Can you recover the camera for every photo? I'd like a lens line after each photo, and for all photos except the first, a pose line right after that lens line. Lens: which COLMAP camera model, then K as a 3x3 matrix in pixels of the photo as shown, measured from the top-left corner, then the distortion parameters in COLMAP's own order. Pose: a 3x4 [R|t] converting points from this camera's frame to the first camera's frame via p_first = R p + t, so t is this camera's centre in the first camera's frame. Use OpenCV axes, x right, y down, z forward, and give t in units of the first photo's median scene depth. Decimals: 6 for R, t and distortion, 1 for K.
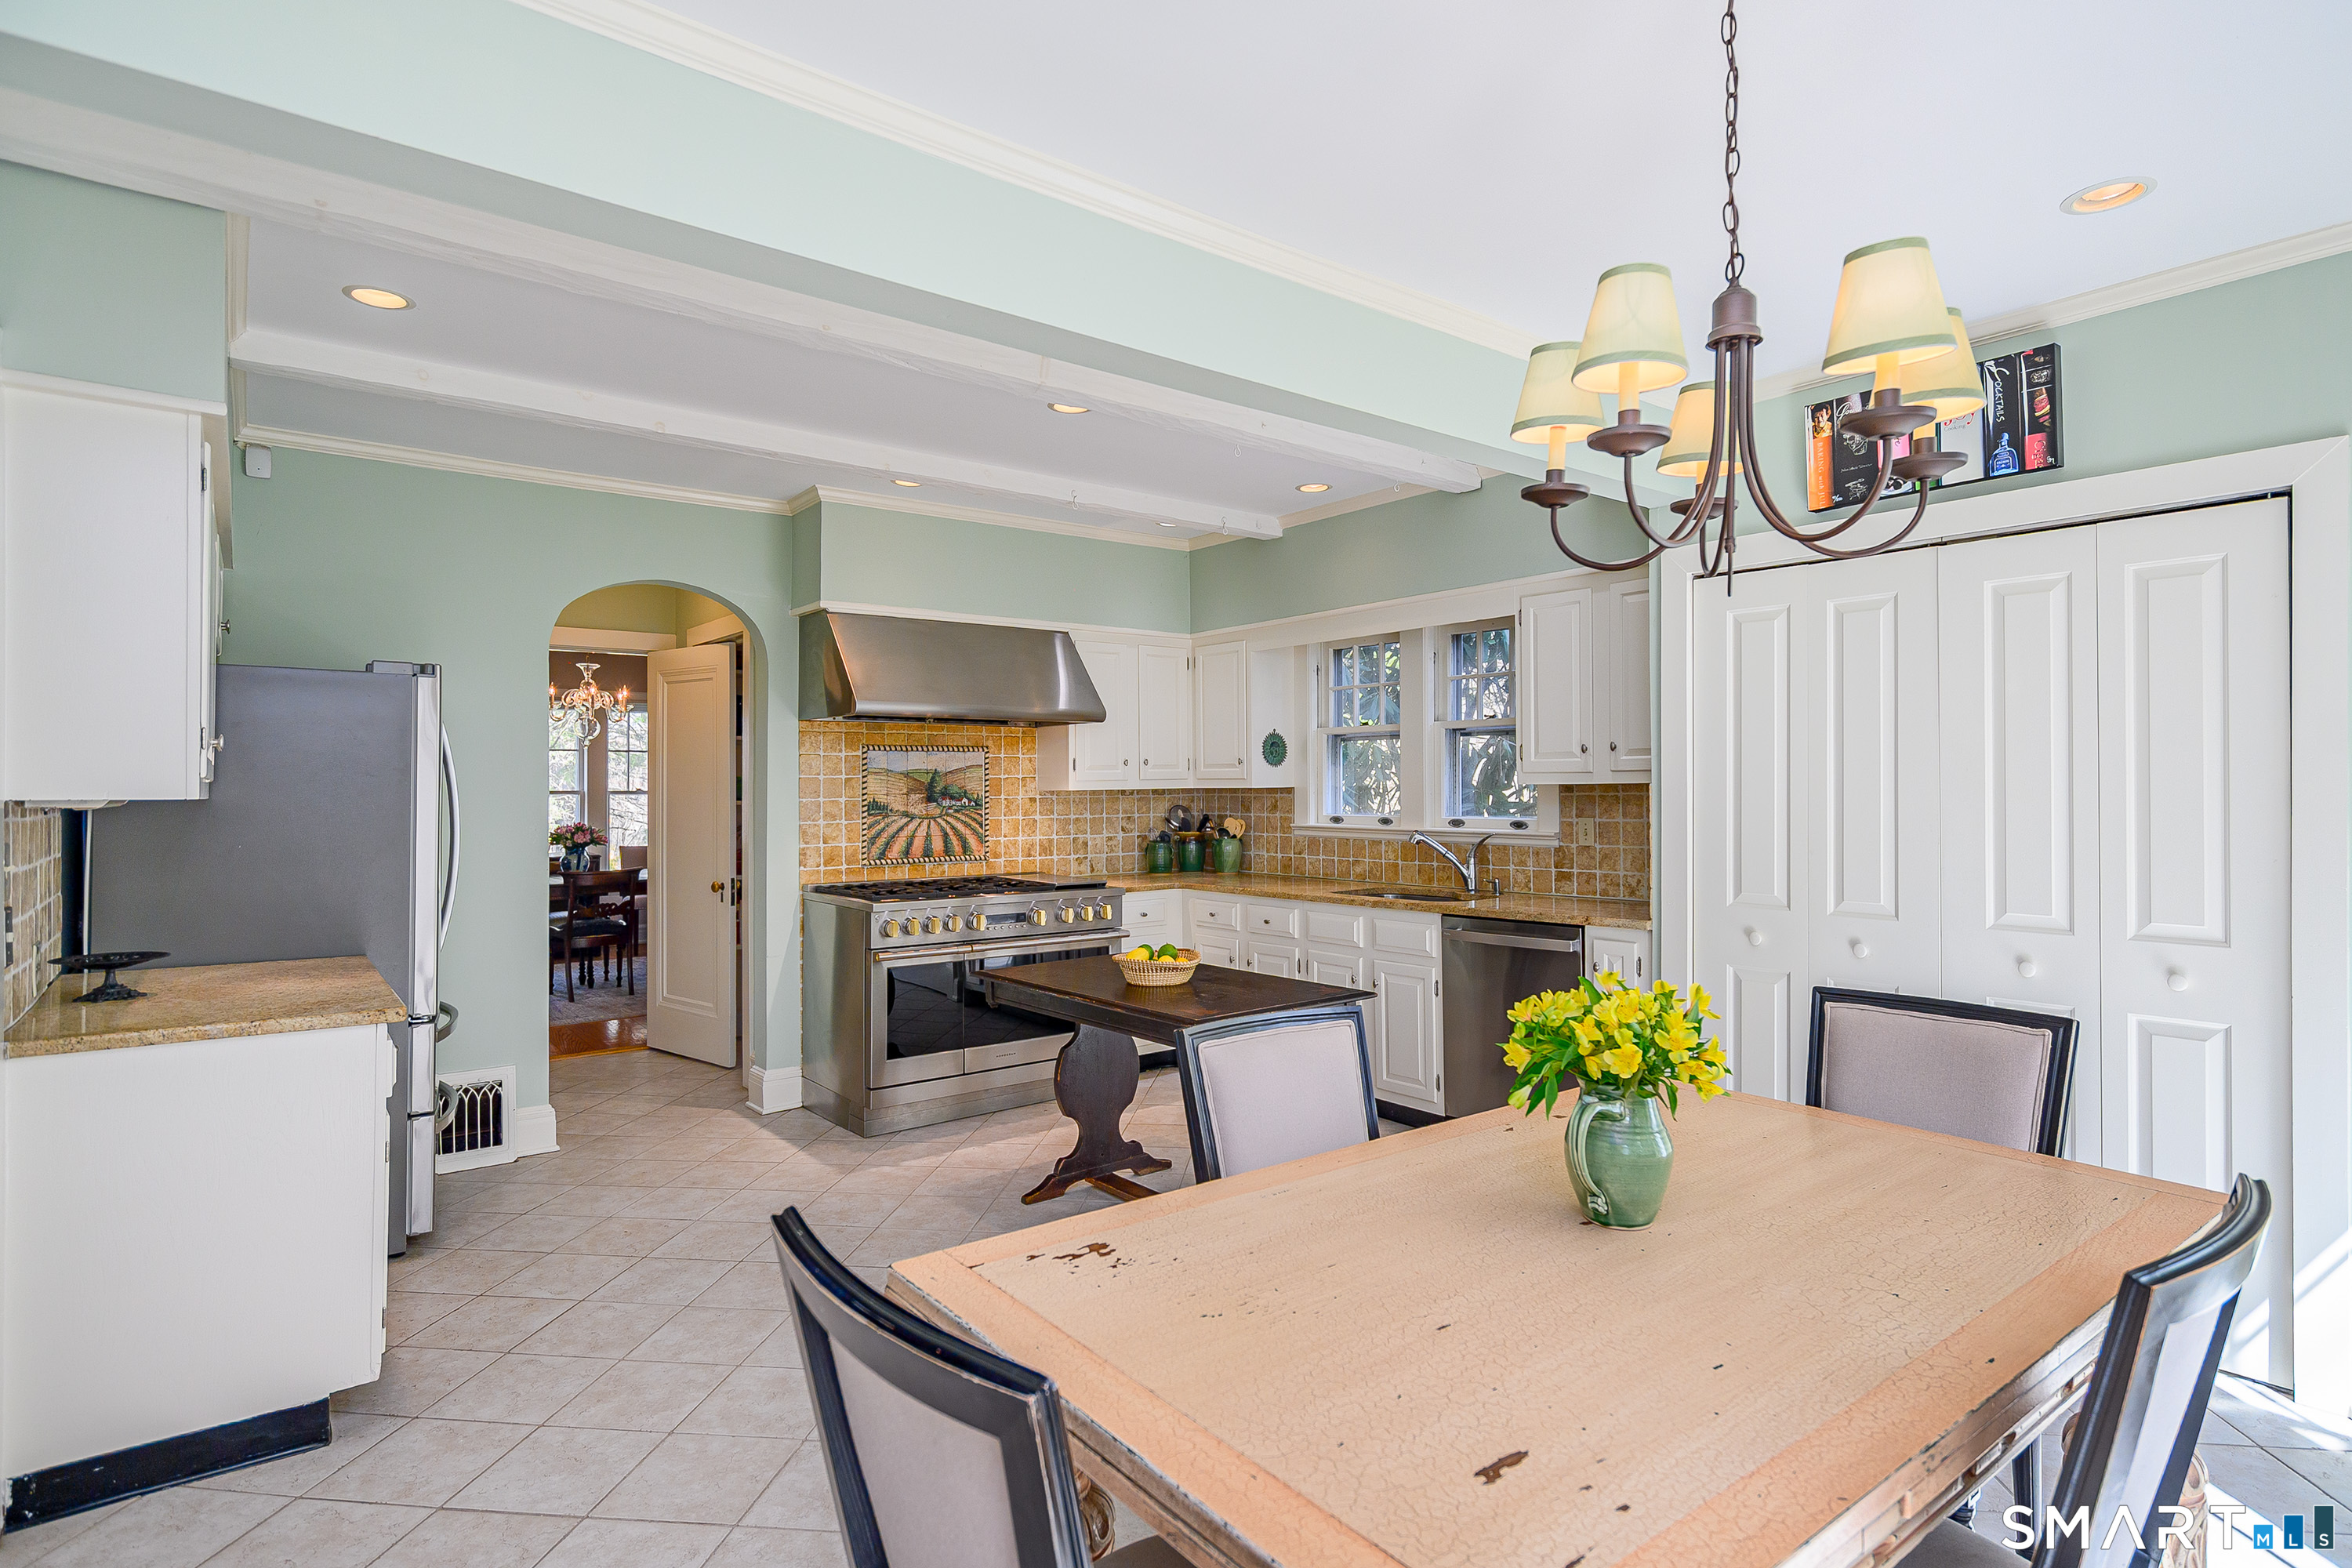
lens RADIAL K [[1194.9, 0, 1178.4], [0, 1194.9, 770.5], [0, 0, 1]] dist [-0.006130, 0.004821]
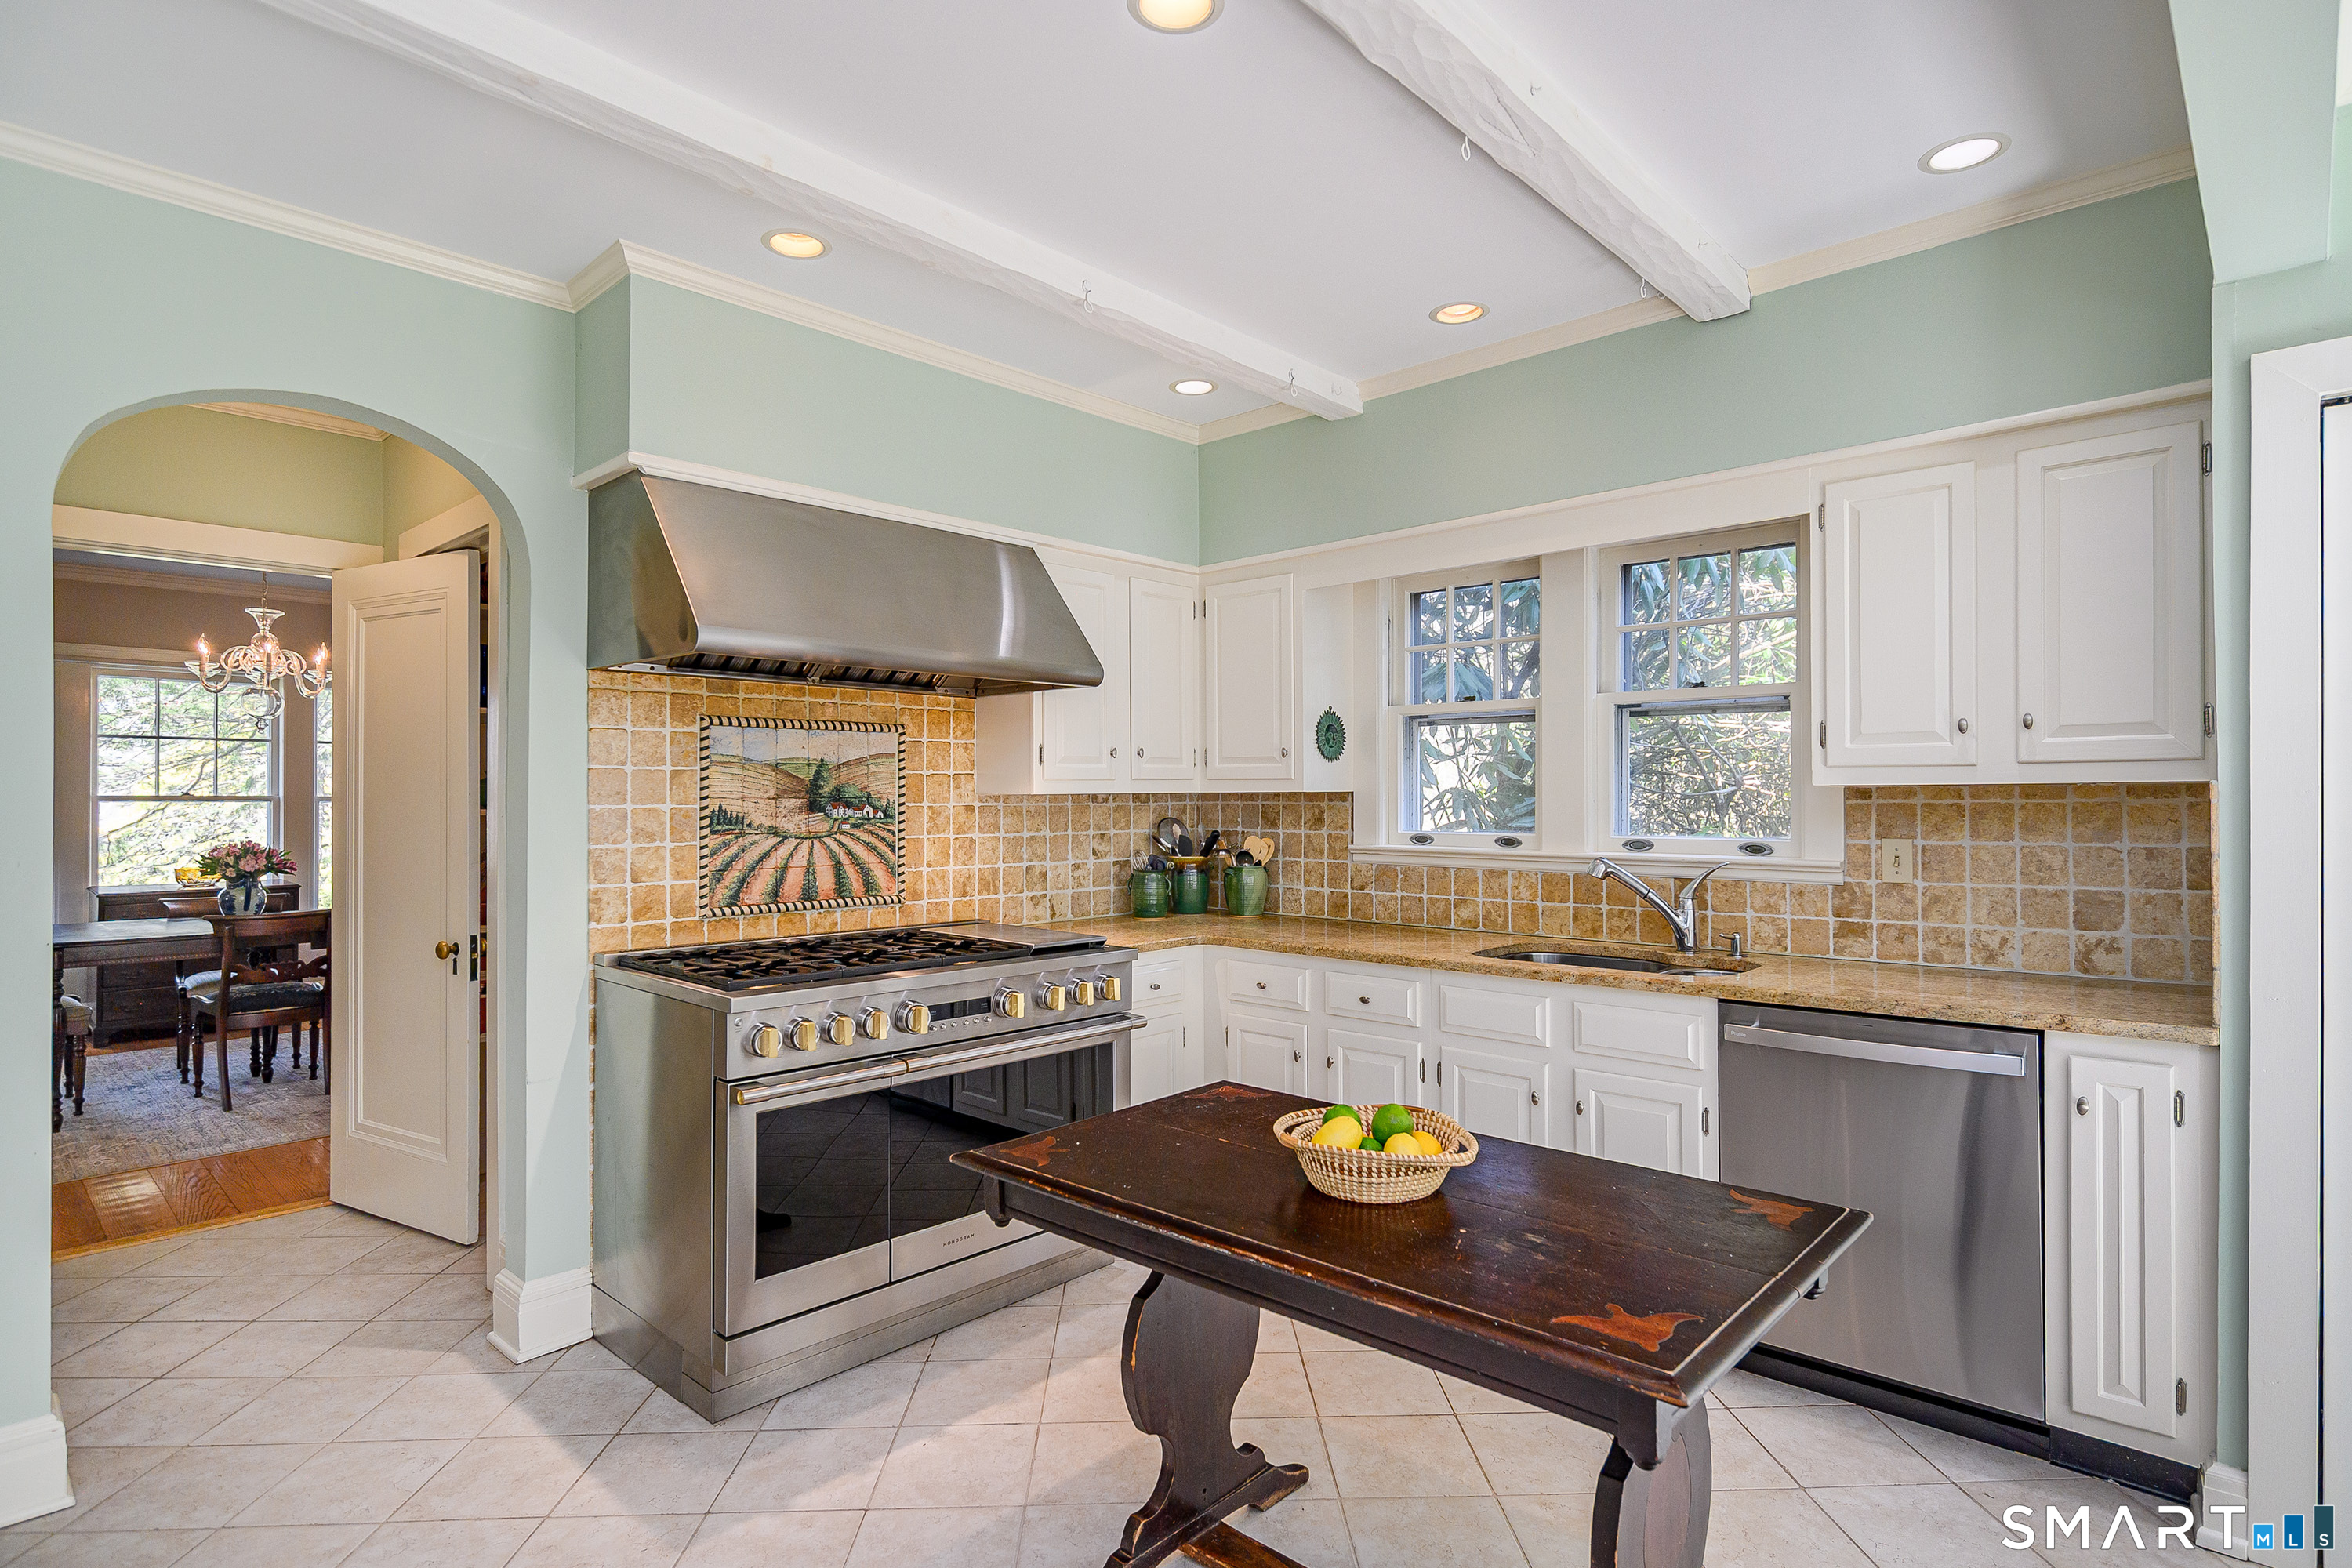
lens RADIAL K [[1194.9, 0, 1180.6], [0, 1194.9, 792.6], [0, 0, 1]] dist [-0.006130, 0.004821]
pose [[0.988776, 0.005119, 0.149319, -0.115937], [-0.006407, 0.999946, 0.008144, 0.010557], [-0.149269, -0.009009, 0.988756, 0.372150]]
